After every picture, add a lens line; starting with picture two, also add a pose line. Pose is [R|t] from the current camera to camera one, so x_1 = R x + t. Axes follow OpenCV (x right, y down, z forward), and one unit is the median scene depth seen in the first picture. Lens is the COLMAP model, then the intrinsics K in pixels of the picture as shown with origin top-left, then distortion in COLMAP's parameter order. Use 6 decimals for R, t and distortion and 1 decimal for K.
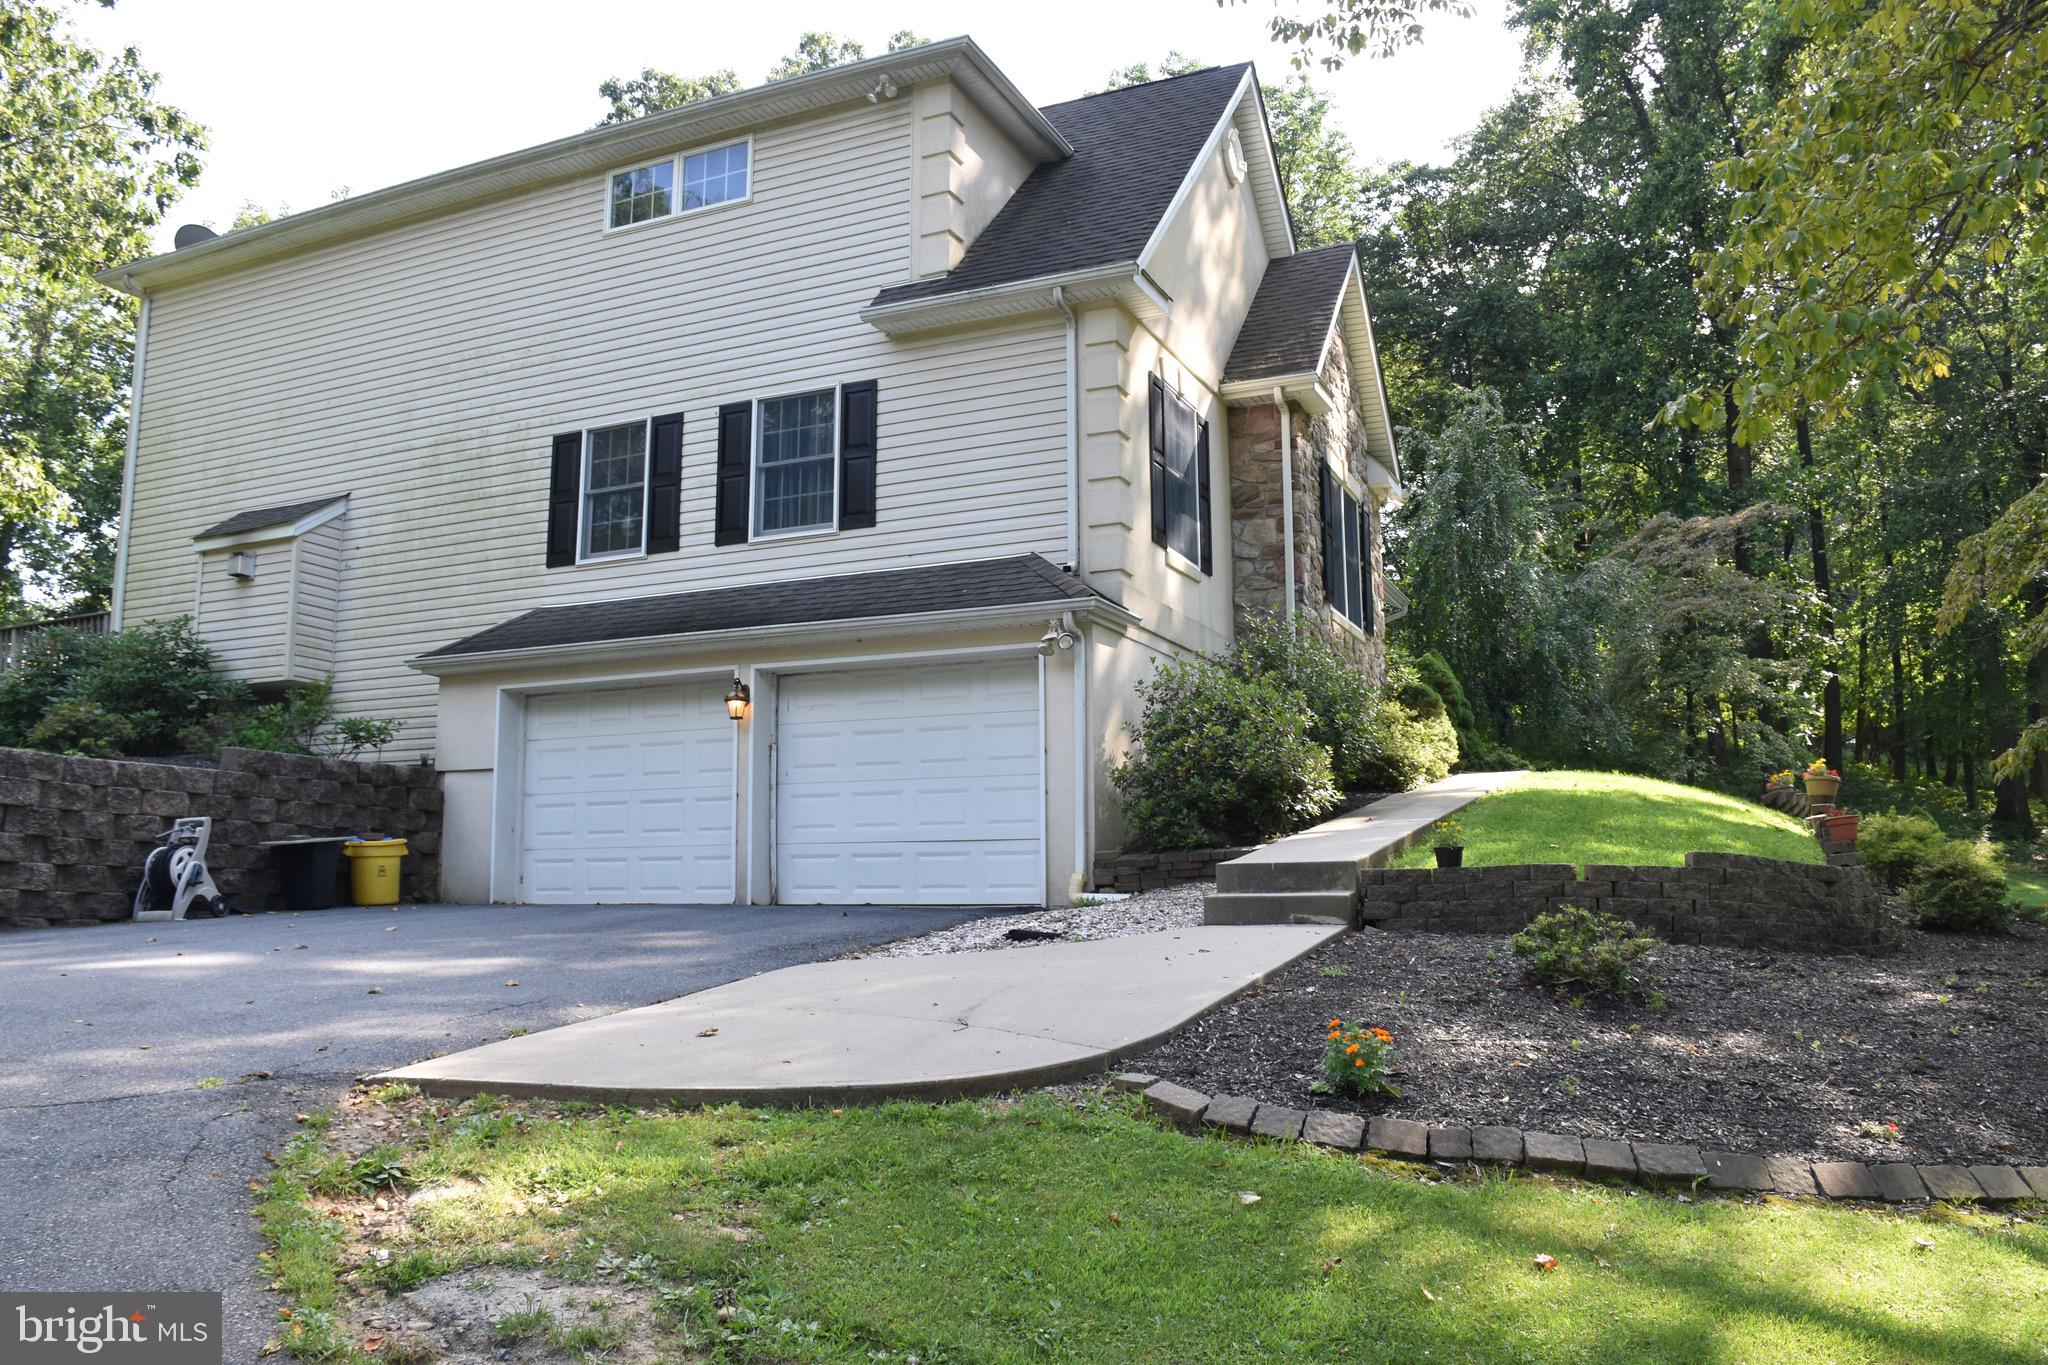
lens RADIAL K [[1605.1, 0, 1031.4], [0, 1605.1, 662.7], [0, 0, 1]] dist [-0.143895, 0.092152]
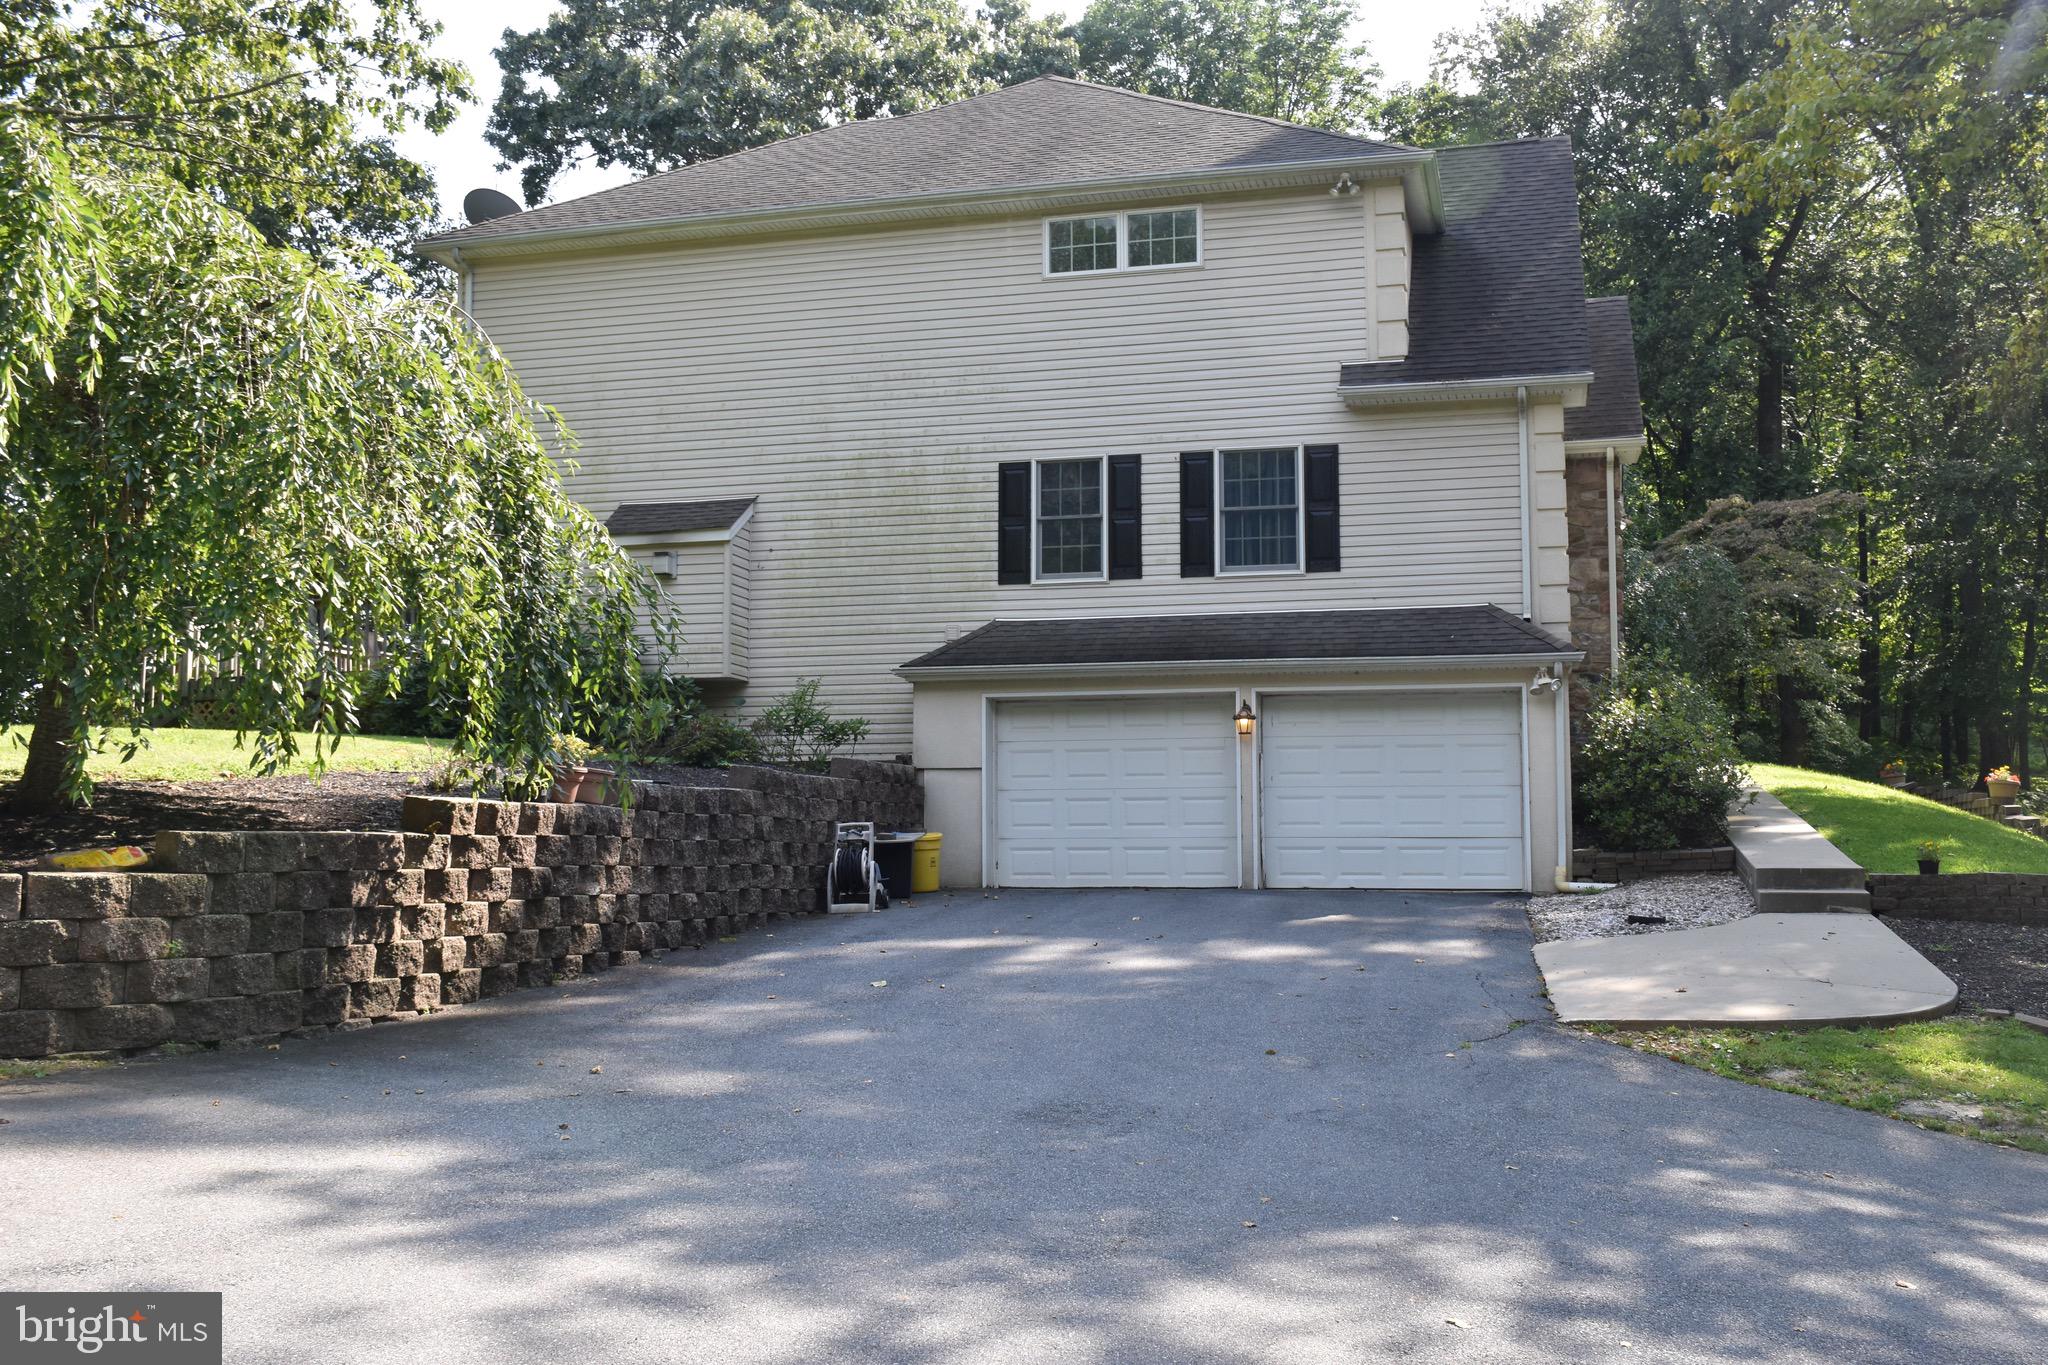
lens RADIAL K [[1952.4, 0, 1024.0], [0, 1952.4, 682.5], [0, 0, 1]] dist [-0.134494, 0.313203]
pose [[0.987494, 0.020387, 0.156335, -0.517580], [-0.030935, 0.997384, 0.065338, -0.083860], [-0.154594, -0.069357, 0.985541, -0.365611]]
